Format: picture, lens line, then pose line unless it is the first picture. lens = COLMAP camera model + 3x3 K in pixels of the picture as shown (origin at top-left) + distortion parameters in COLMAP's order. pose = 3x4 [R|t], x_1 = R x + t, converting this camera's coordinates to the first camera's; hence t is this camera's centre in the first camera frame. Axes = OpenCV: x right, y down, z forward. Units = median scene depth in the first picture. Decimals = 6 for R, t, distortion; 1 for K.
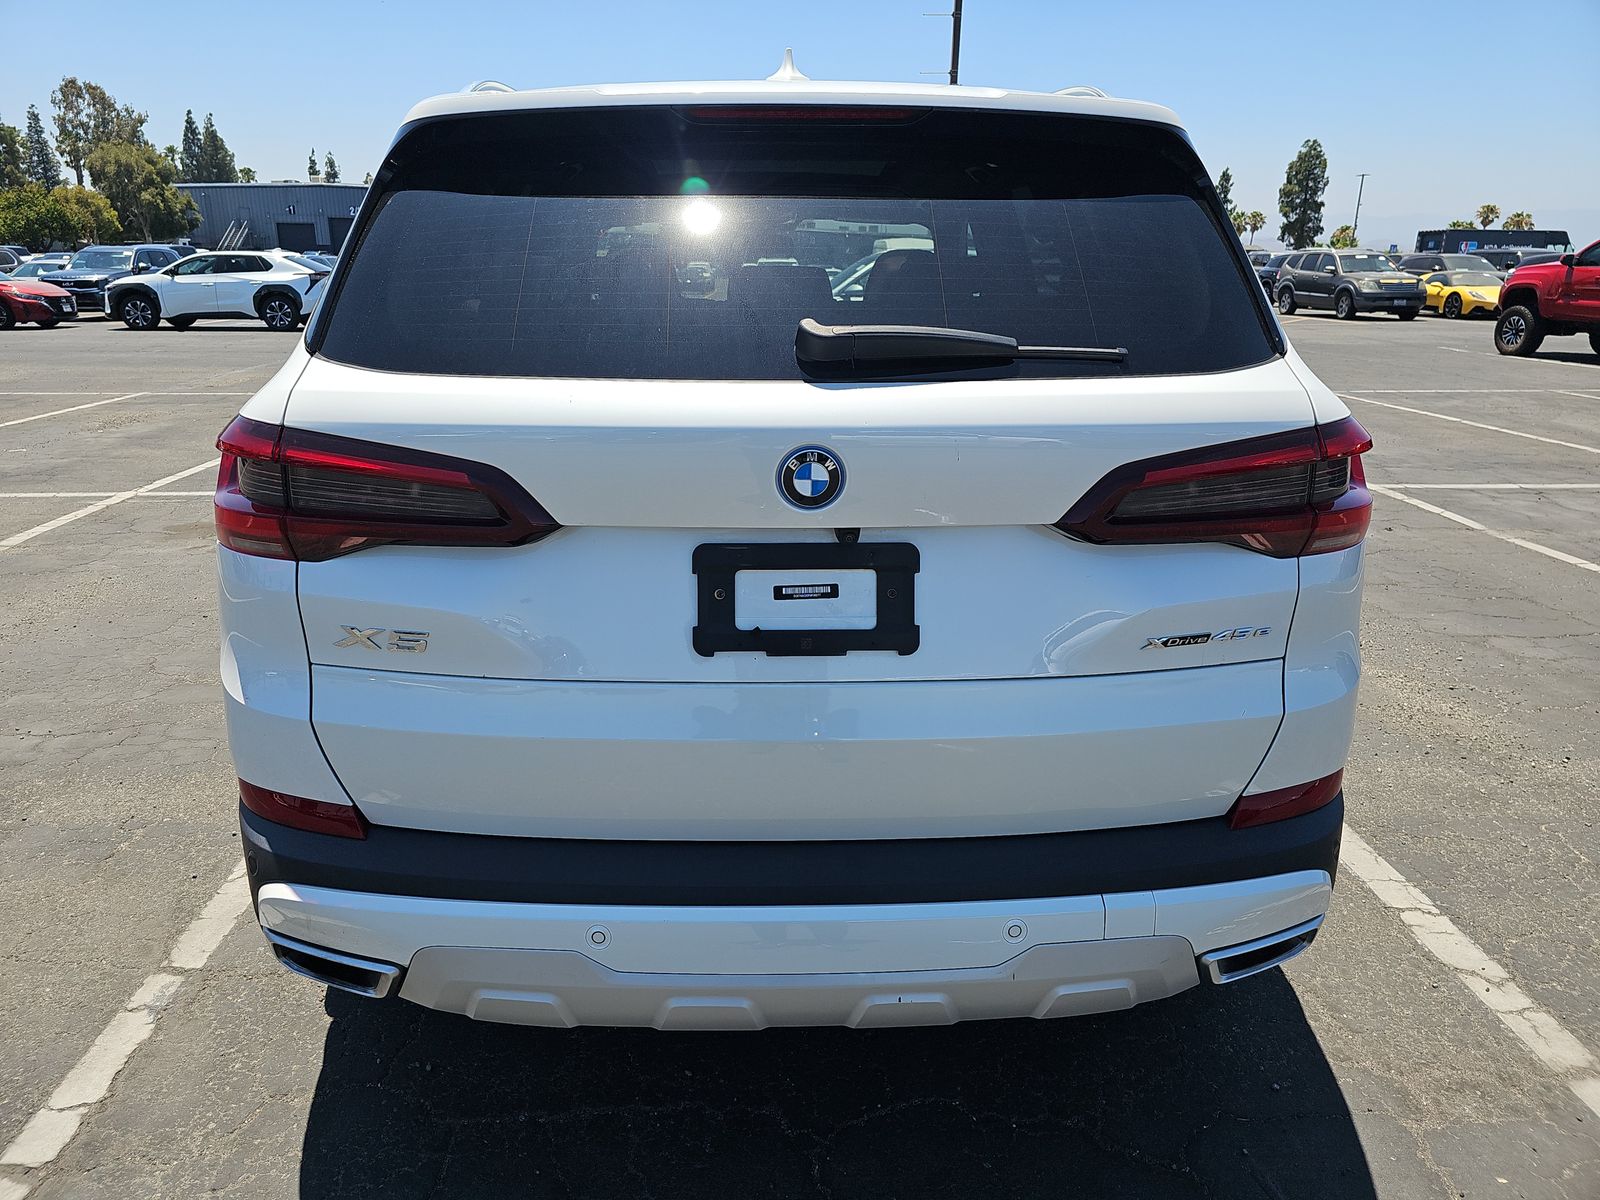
lens RADIAL K [[1054.8, 0, 785.7], [0, 1054.8, 589.9], [0, 0, 1]] dist [0.048802, -0.045237]
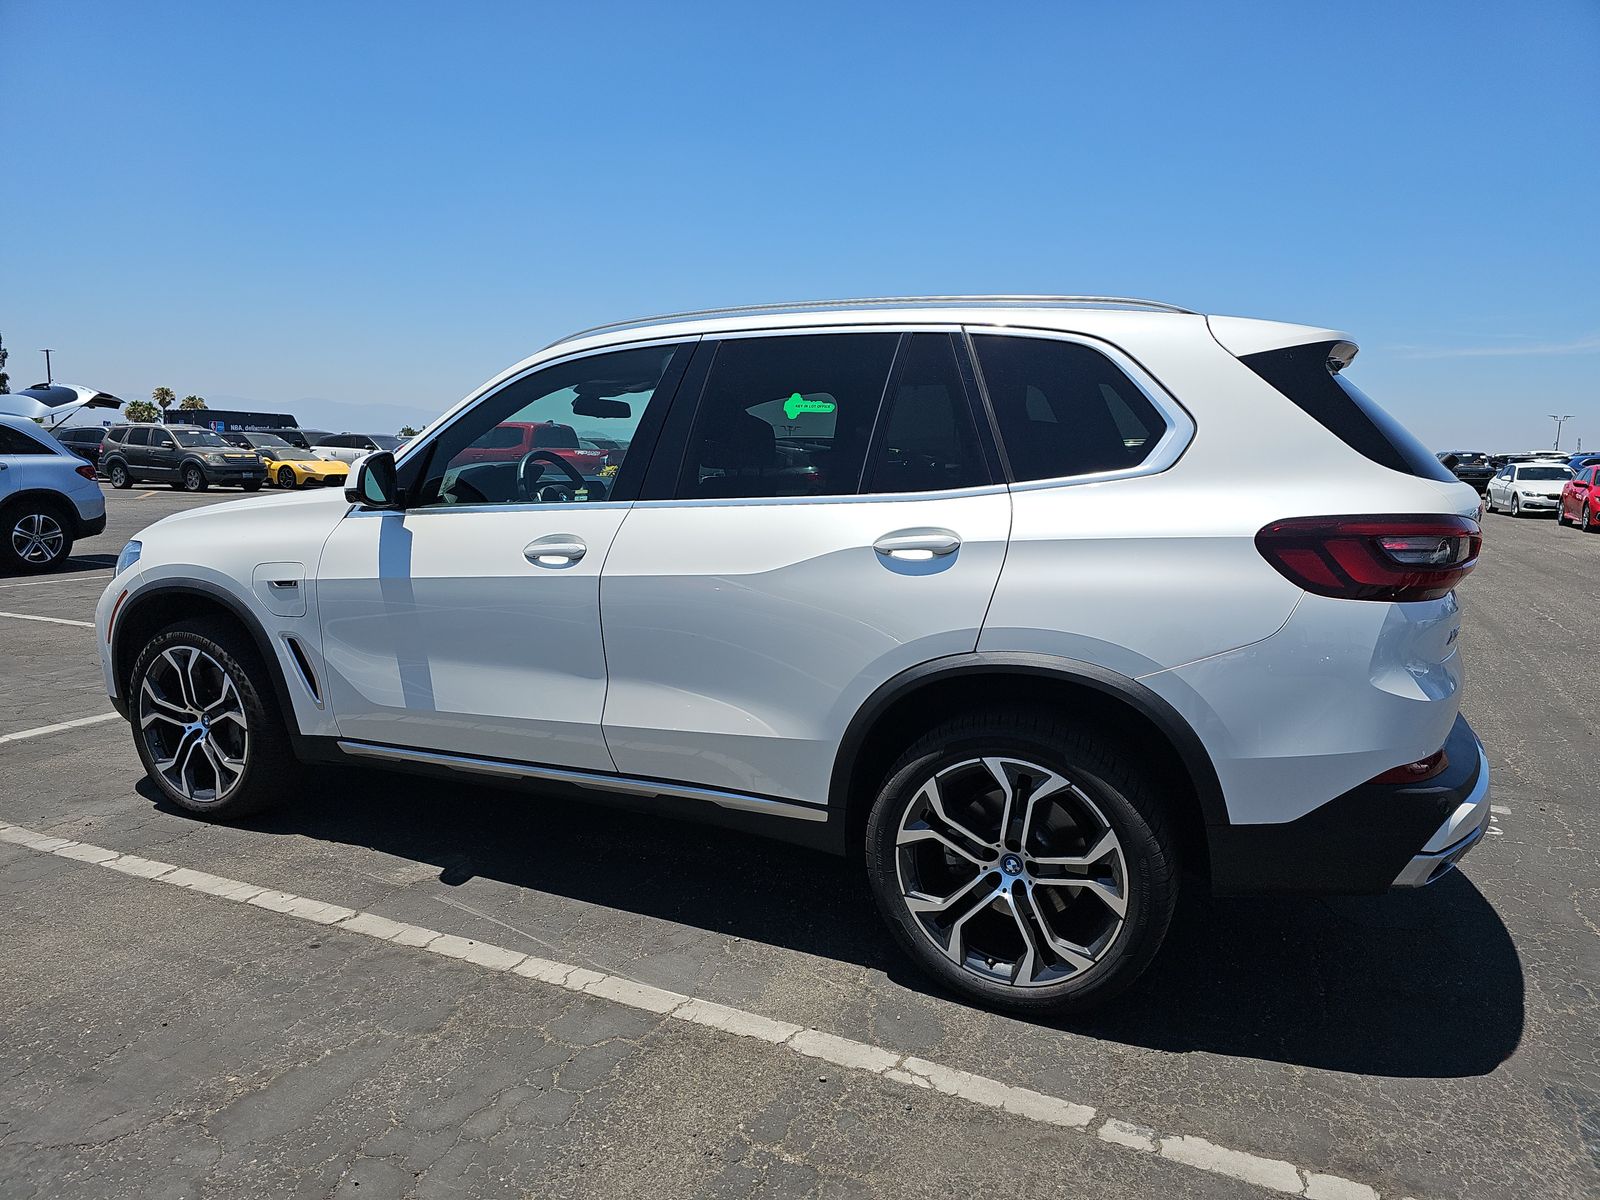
lens RADIAL K [[1054.2, 0, 806.4], [0, 1054.2, 616.4], [0, 0, 1]] dist [0.042159, -0.042836]
pose [[0.454317, -0.131820, 0.881033, -0.117870], [0.248054, 0.968597, 0.017009, -0.013247], [-0.855608, 0.210817, 0.472748, 0.054075]]
